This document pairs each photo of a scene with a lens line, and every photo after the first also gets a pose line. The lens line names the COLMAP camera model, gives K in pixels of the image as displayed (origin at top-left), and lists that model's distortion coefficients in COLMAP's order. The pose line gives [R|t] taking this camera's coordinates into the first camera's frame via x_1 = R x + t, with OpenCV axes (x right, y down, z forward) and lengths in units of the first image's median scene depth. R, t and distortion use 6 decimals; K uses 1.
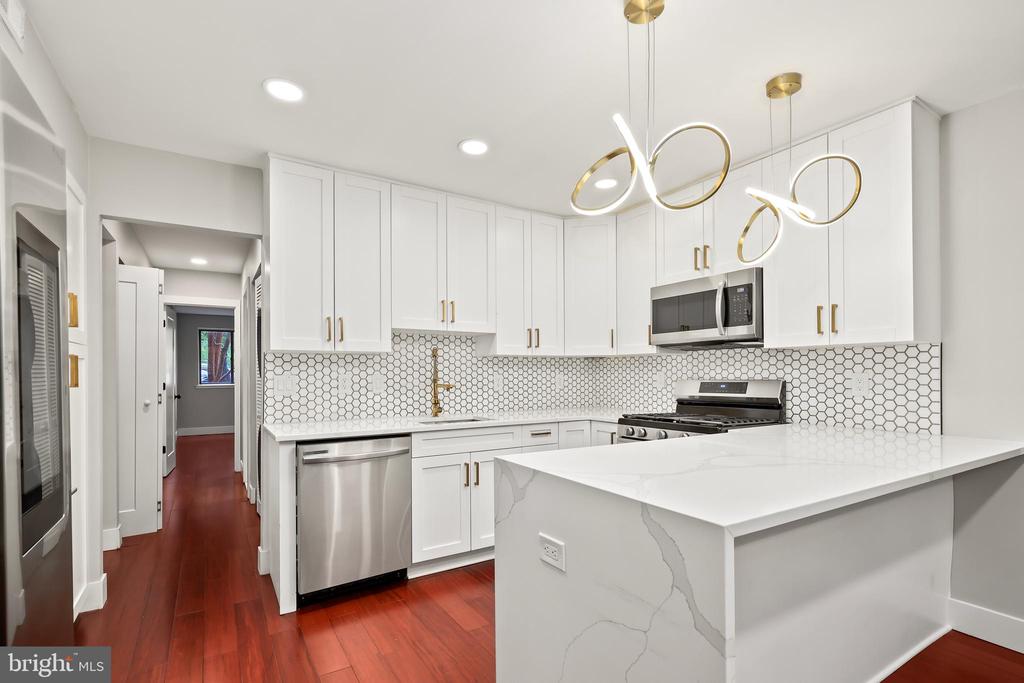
lens RADIAL K [[484.1, 0, 507.9], [0, 484.1, 371.8], [0, 0, 1]] dist [0.001691, -0.000423]
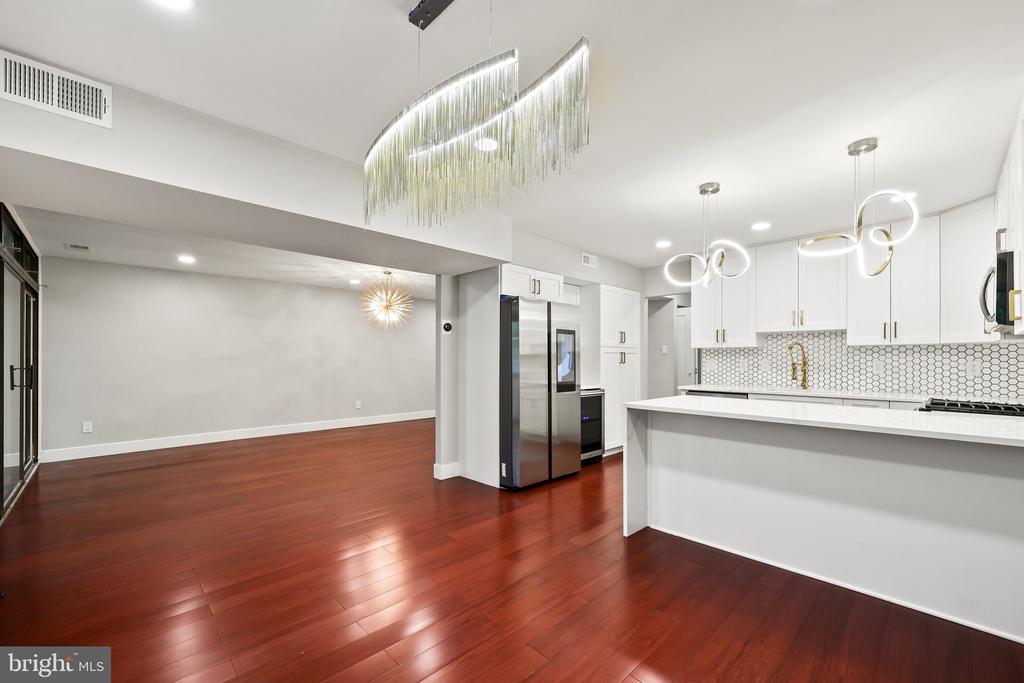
lens RADIAL K [[424.0, 0, 516.0], [0, 424.0, 343.0], [0, 0, 1]] dist [-0.000069, 0.000114]
pose [[0.220141, -0.032642, -0.974922, 0.991558], [-0.001901, 0.999424, -0.033891, -0.001449], [0.975466, 0.009314, 0.219953, -0.137262]]
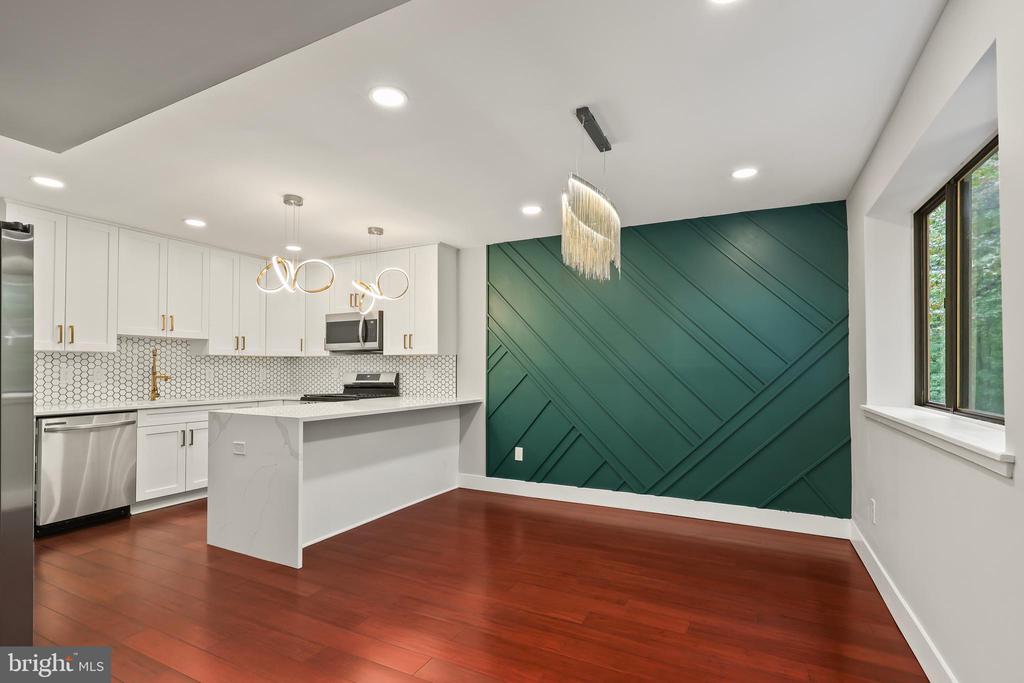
lens RADIAL K [[484.1, 0, 521.3], [0, 484.1, 358.4], [0, 0, 1]] dist [0.001691, -0.000423]
pose [[0.849187, 0.015032, 0.527879, 0.004829], [-0.005247, 0.999786, -0.020030, -0.001480], [-0.528066, 0.014239, 0.849084, -0.725091]]
